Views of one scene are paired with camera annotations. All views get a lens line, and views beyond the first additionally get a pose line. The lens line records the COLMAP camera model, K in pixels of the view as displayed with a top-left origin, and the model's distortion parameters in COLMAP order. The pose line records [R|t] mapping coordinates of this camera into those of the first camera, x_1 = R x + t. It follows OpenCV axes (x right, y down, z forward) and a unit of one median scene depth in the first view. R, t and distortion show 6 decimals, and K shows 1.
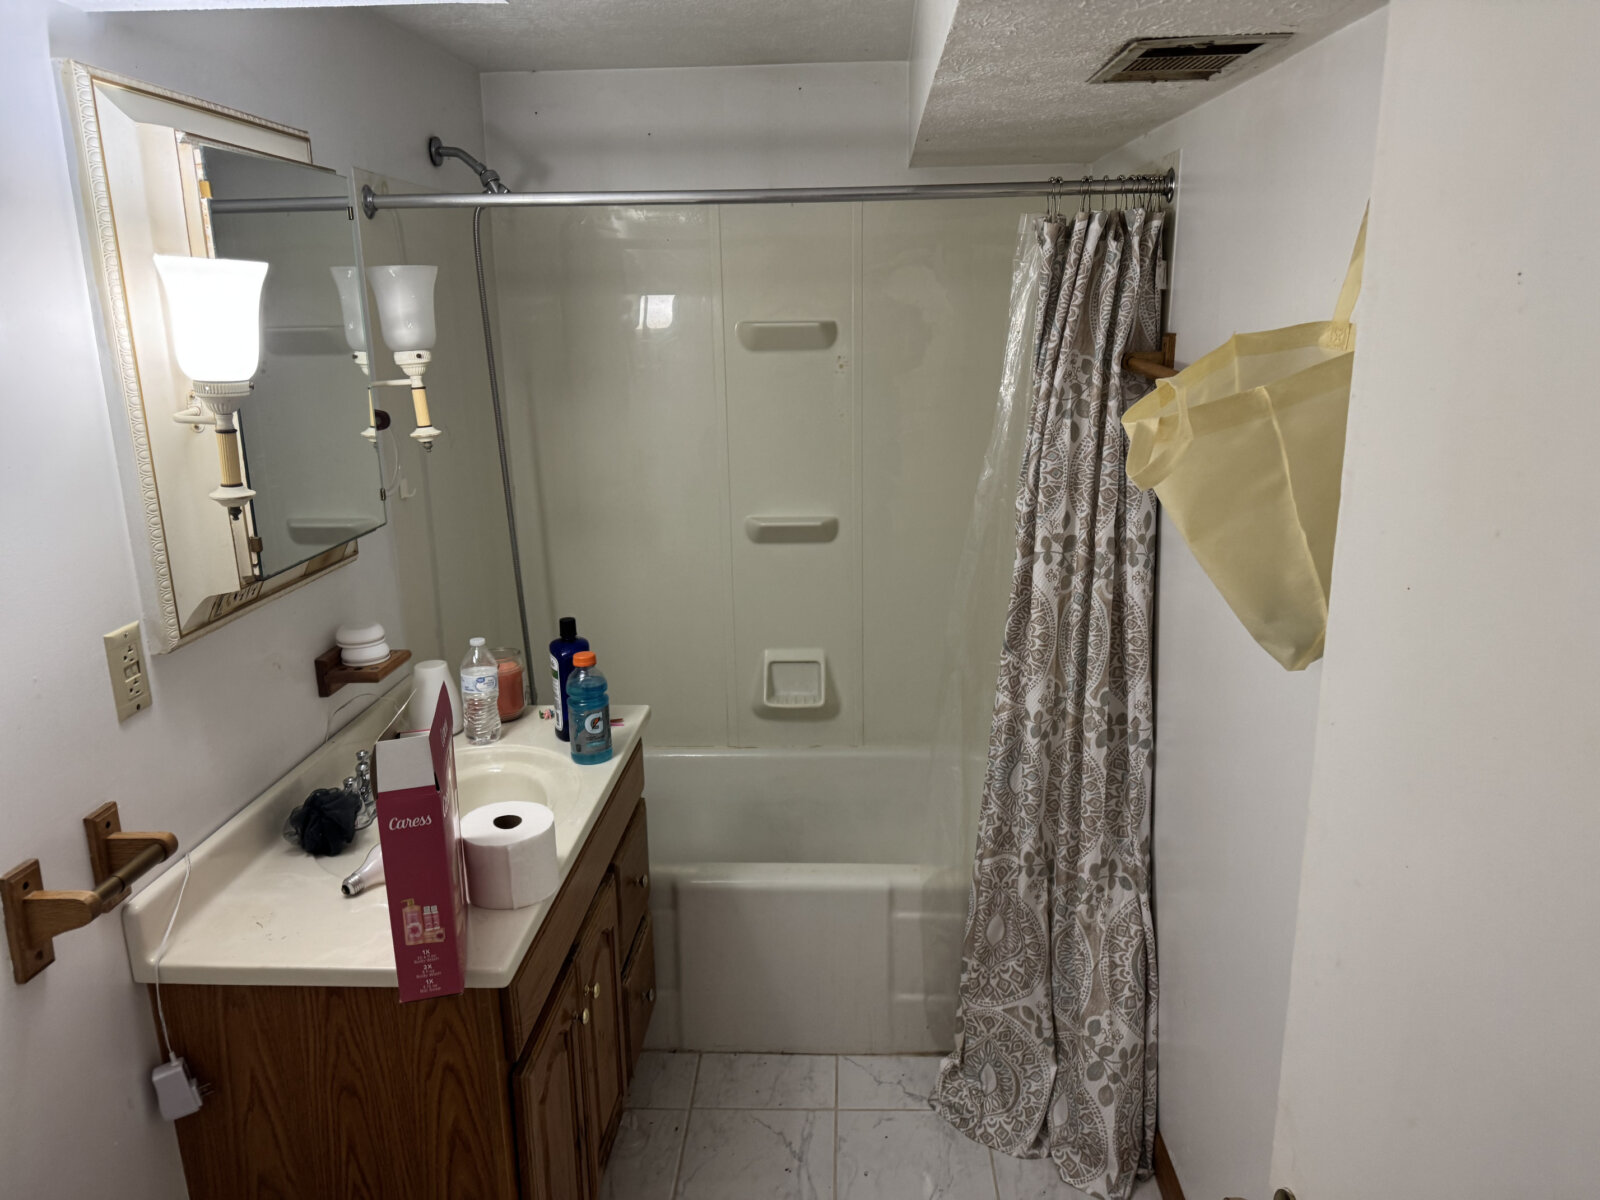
lens RADIAL K [[1123.0, 0, 778.3], [0, 1123.0, 598.8], [0, 0, 1]] dist [0.047095, -0.065052]
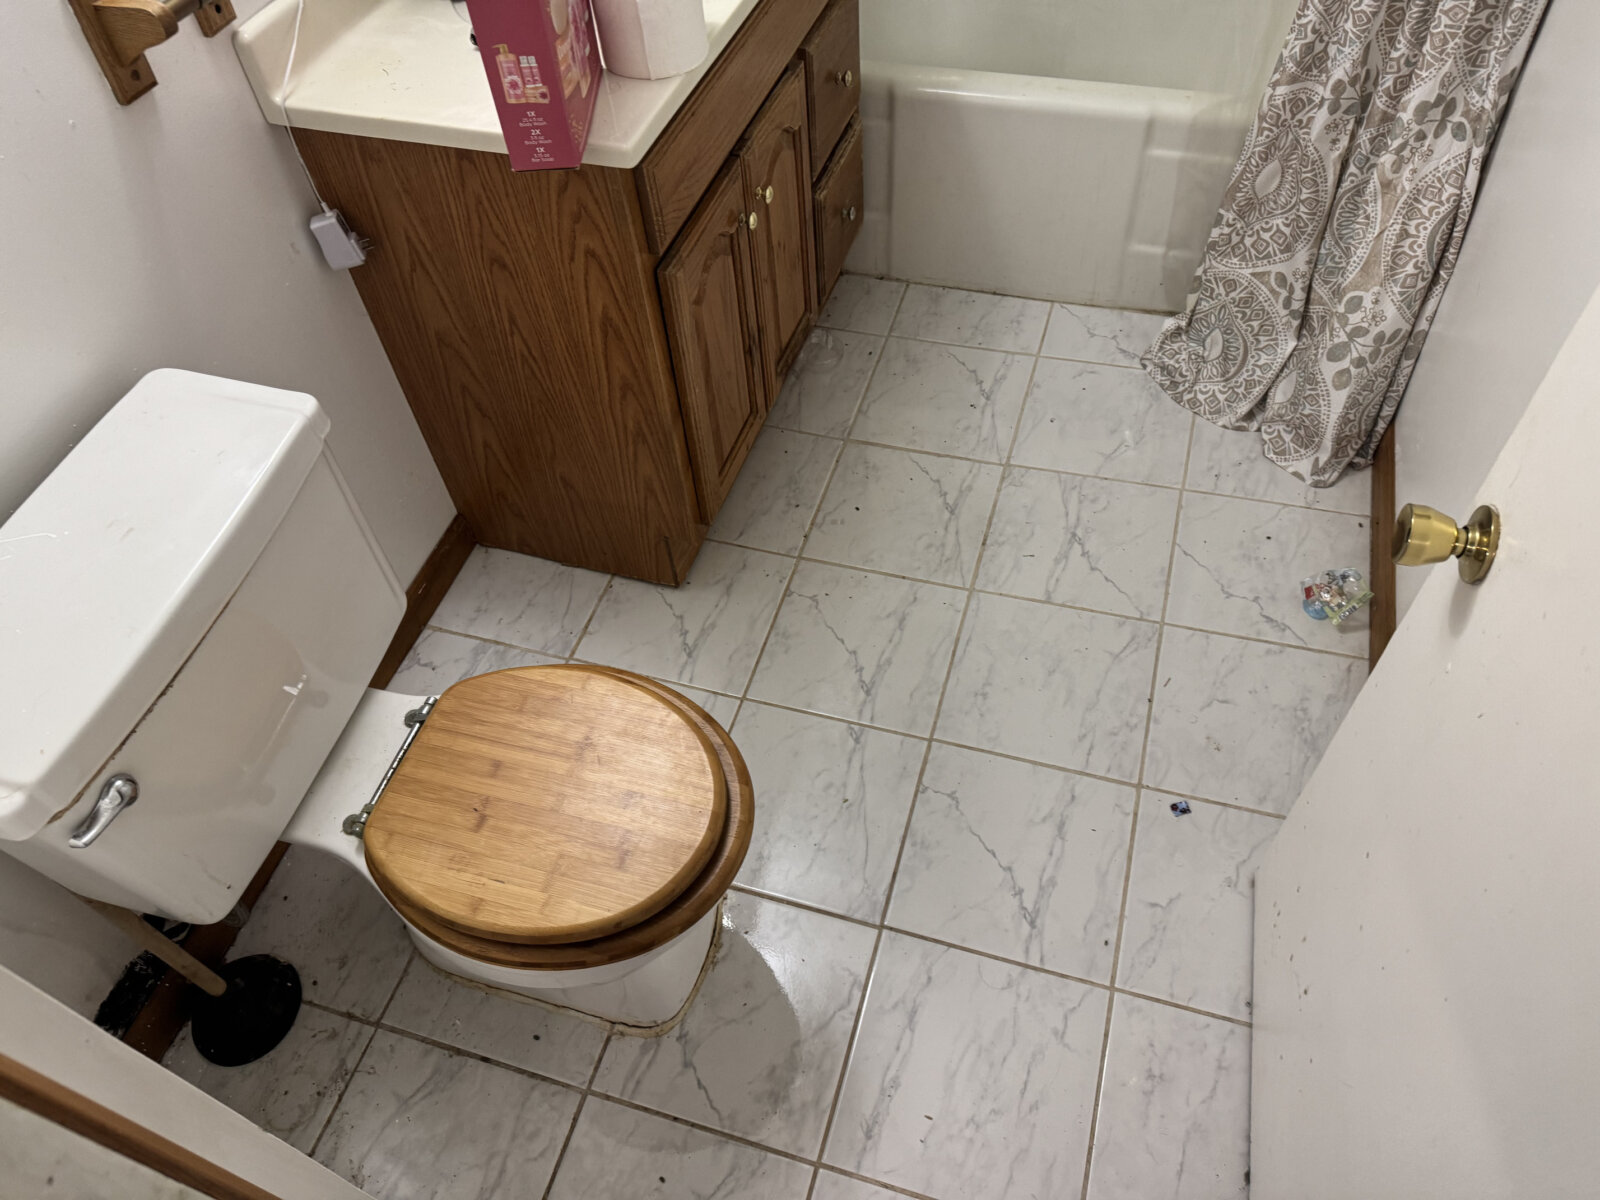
lens RADIAL K [[1112.7, 0, 798.3], [0, 1112.7, 563.2], [0, 0, 1]] dist [0.029099, -0.028969]
pose [[0.966717, 0.170297, -0.190938, 0.071524], [-0.027294, 0.810681, 0.584851, 0.058943], [0.254388, -0.560174, 0.788347, 0.129750]]
